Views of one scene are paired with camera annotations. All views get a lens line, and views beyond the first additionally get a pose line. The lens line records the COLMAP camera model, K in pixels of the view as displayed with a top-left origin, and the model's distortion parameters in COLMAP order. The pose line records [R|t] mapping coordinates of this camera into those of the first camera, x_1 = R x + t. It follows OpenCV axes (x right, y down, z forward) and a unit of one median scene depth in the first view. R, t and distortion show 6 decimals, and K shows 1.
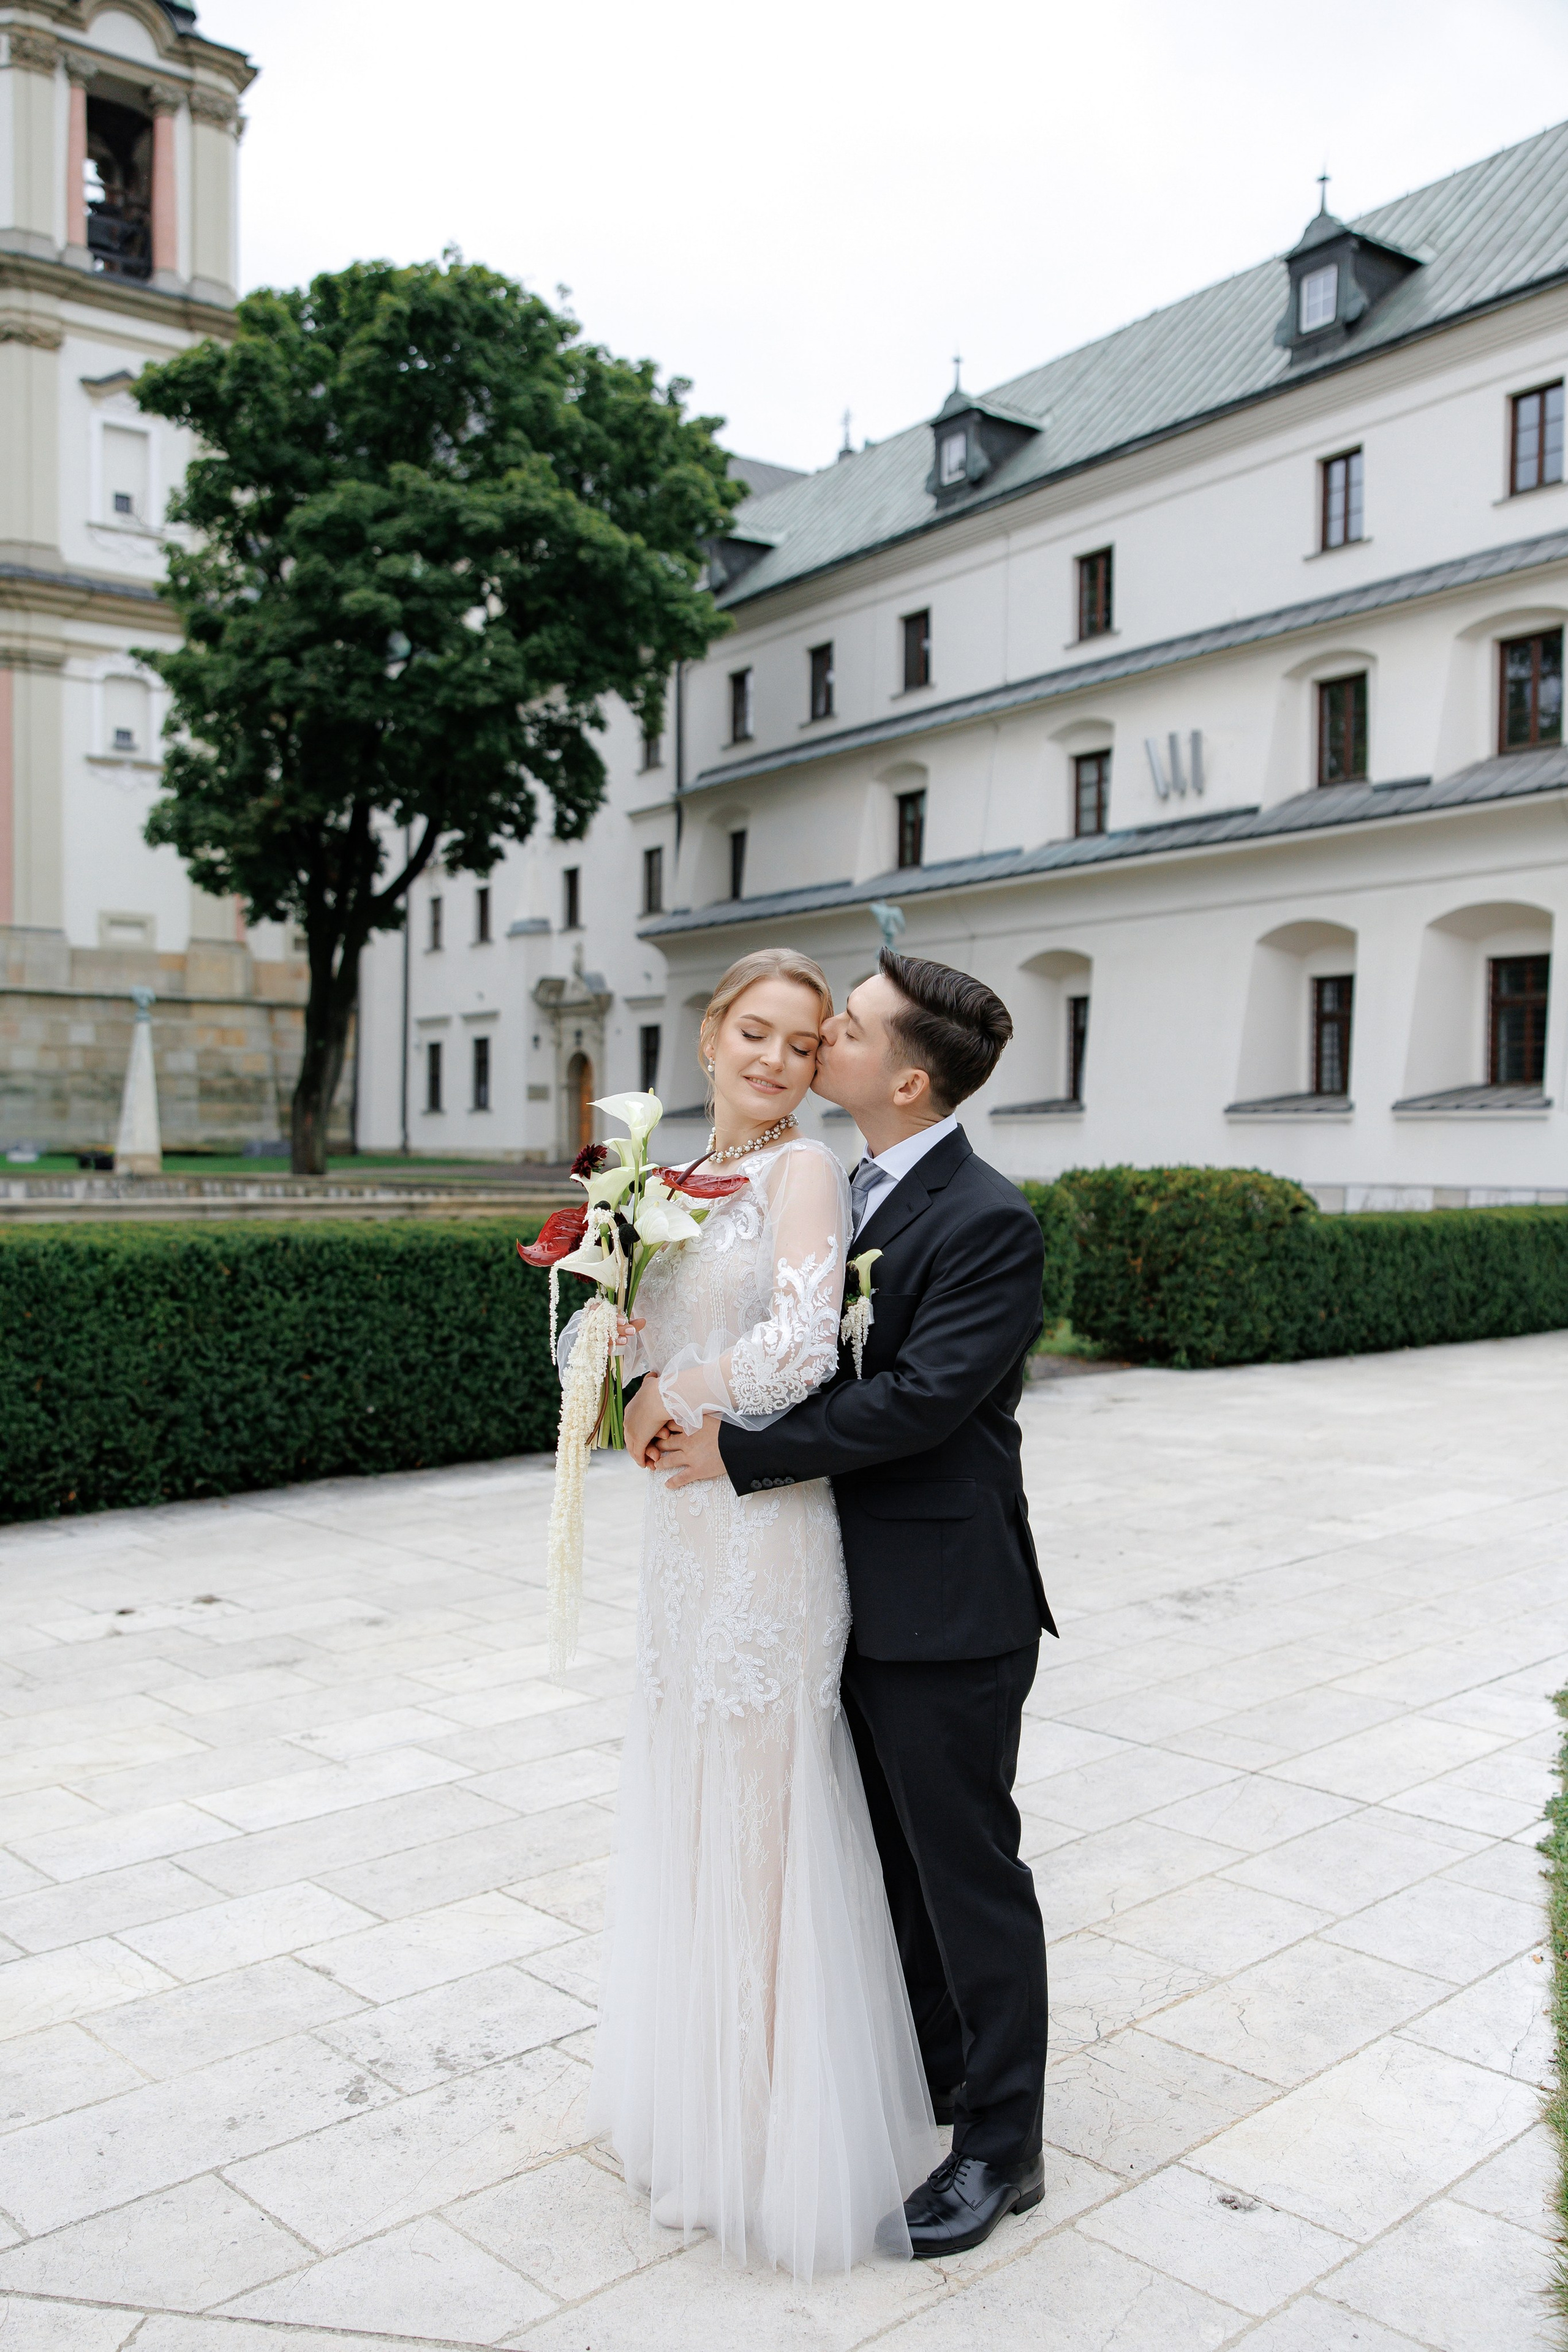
lens RADIAL K [[1991.6, 0, 751.2], [0, 1991.6, 1216.3], [0, 0, 1]] dist [-0.024862, 0.042690]
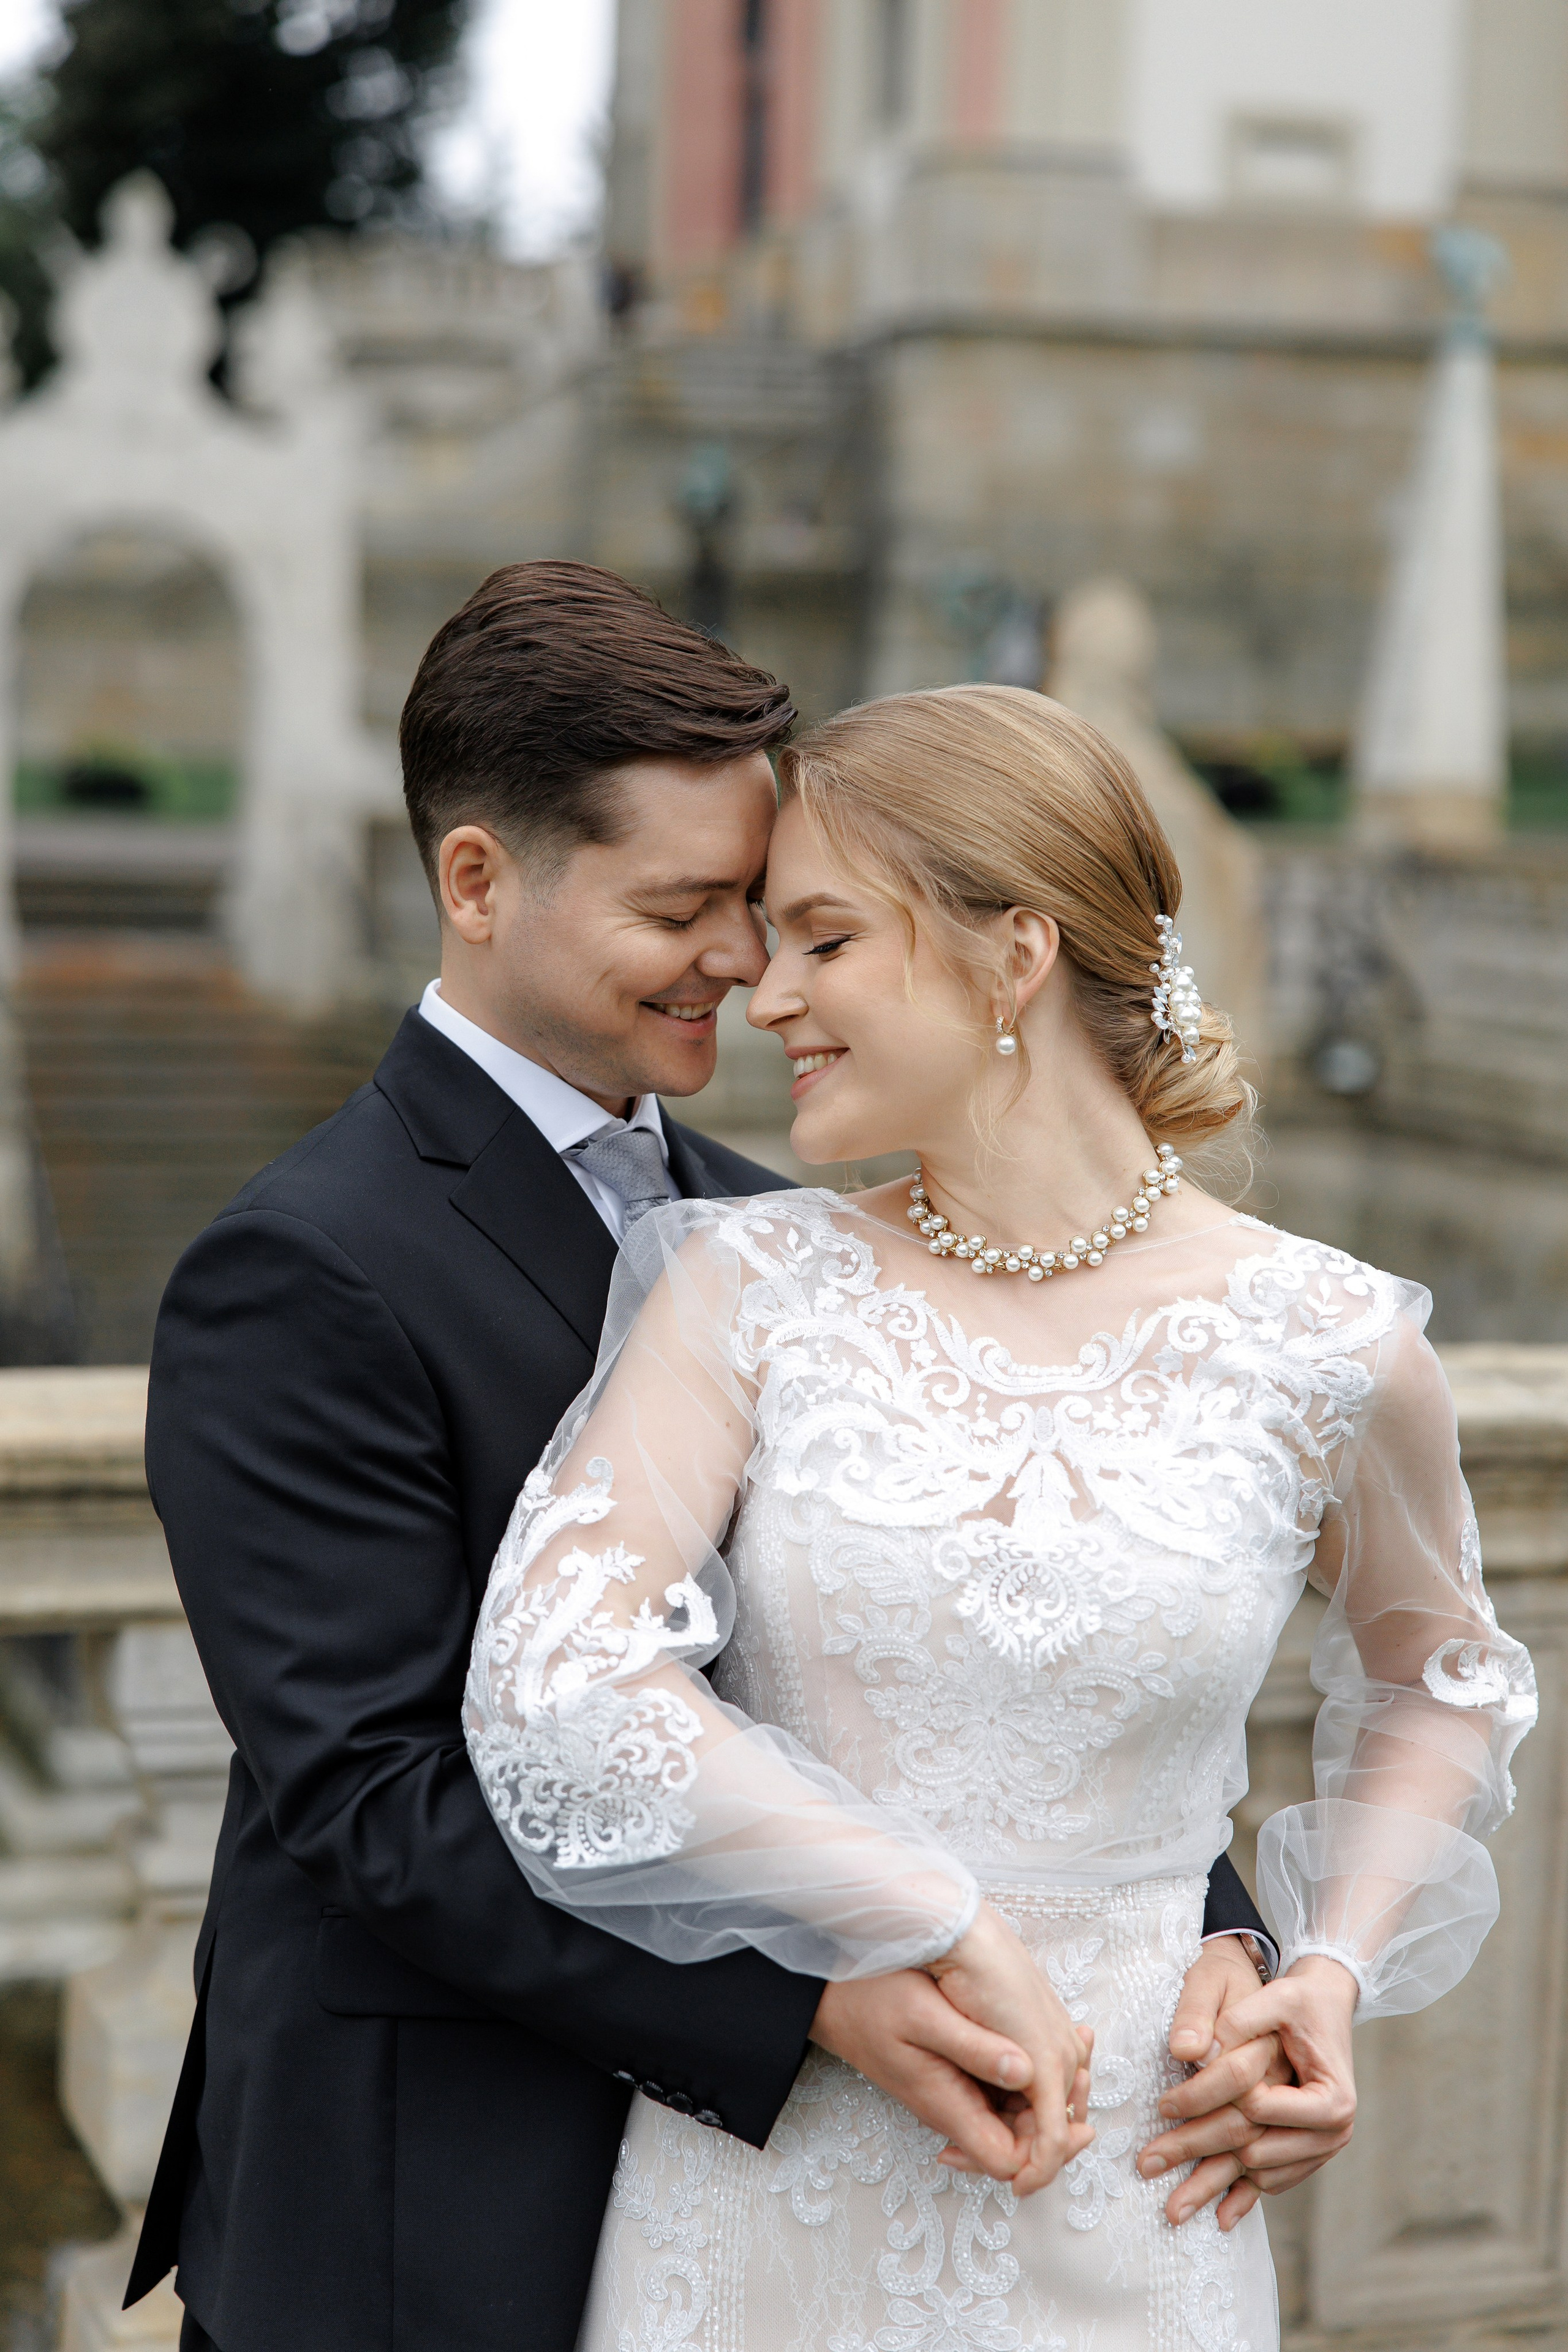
lens RADIAL K [[4424.9, 0, 784.0], [0, 4424.9, 1176.0], [0, 0, 1]] dist [-0.005864, 0.032410]
pose [[0.926426, 0.058241, -0.371944, -0.143723], [-0.034974, 0.997003, 0.069004, -0.014808], [0.374848, -0.050918, 0.925687, 0.328930]]
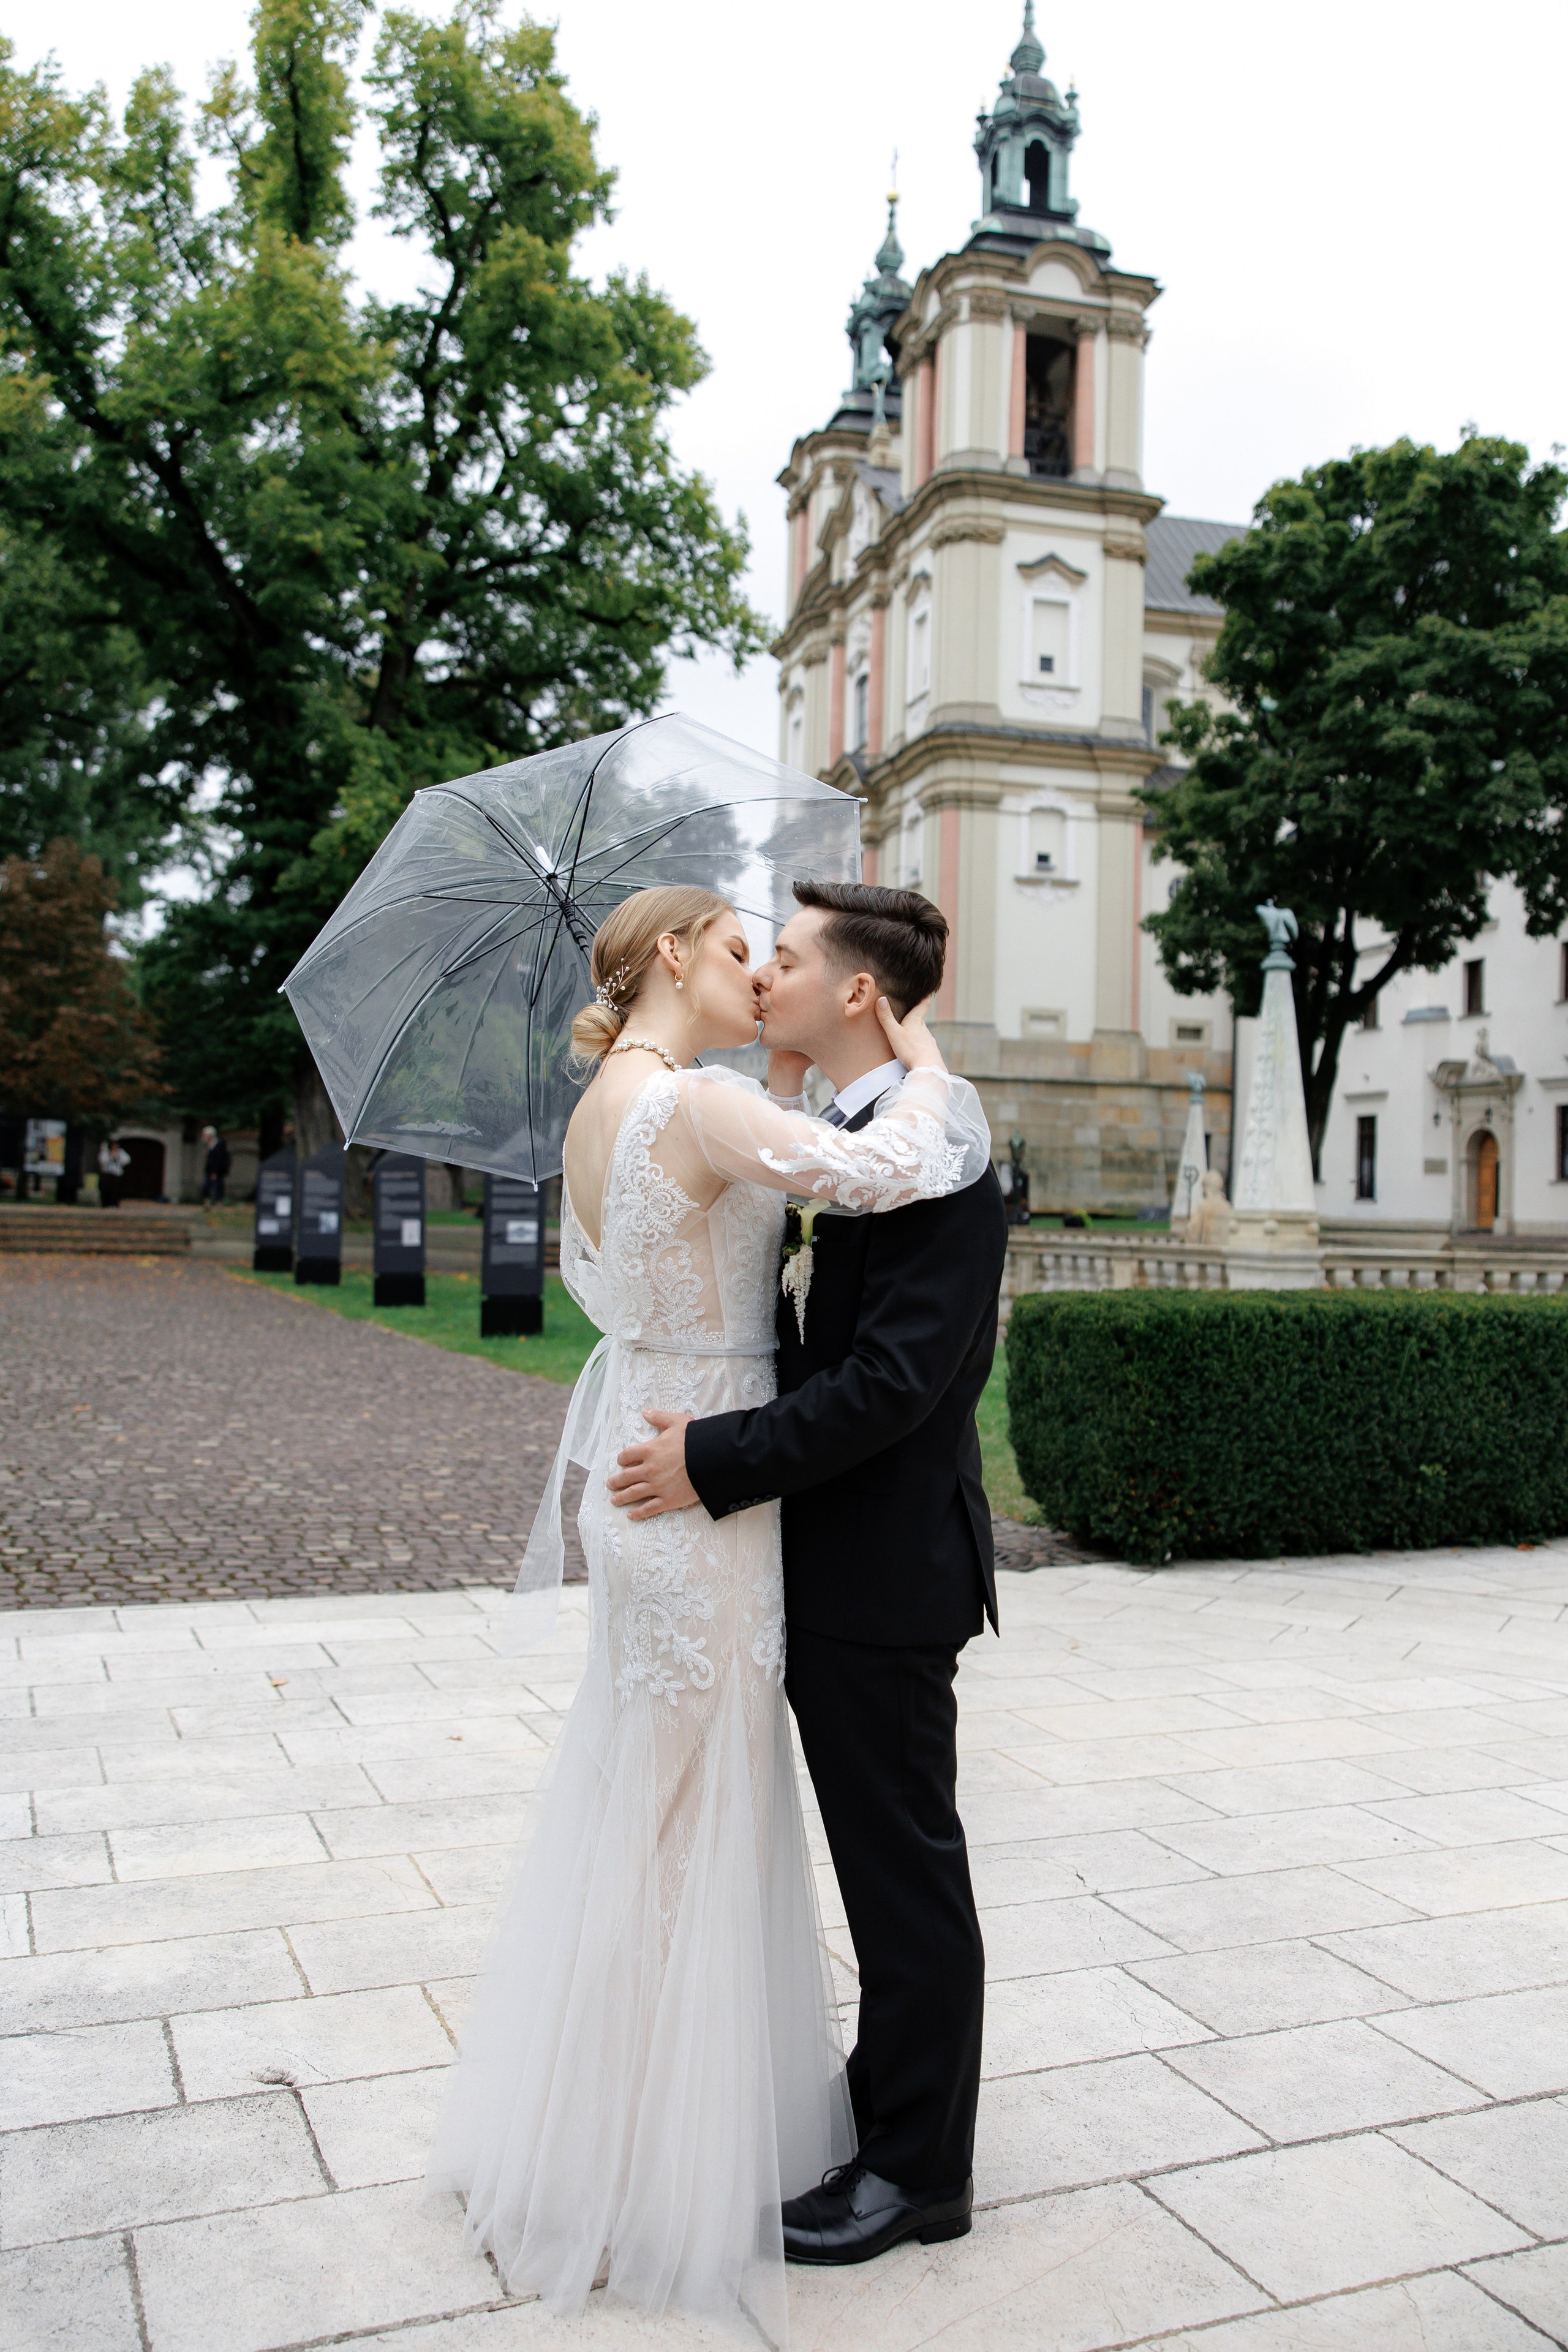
lens RADIAL K [[1832.6, 0, 744.1], [0, 1832.6, 1141.6], [0, 0, 1]] dist [0.012770, 0.002736]
pose [[0.938796, 0.004894, -0.344439, -0.183243], [-0.030293, 0.997198, -0.068397, 0.006675], [0.343139, 0.074645, 0.936314, -0.105286]]
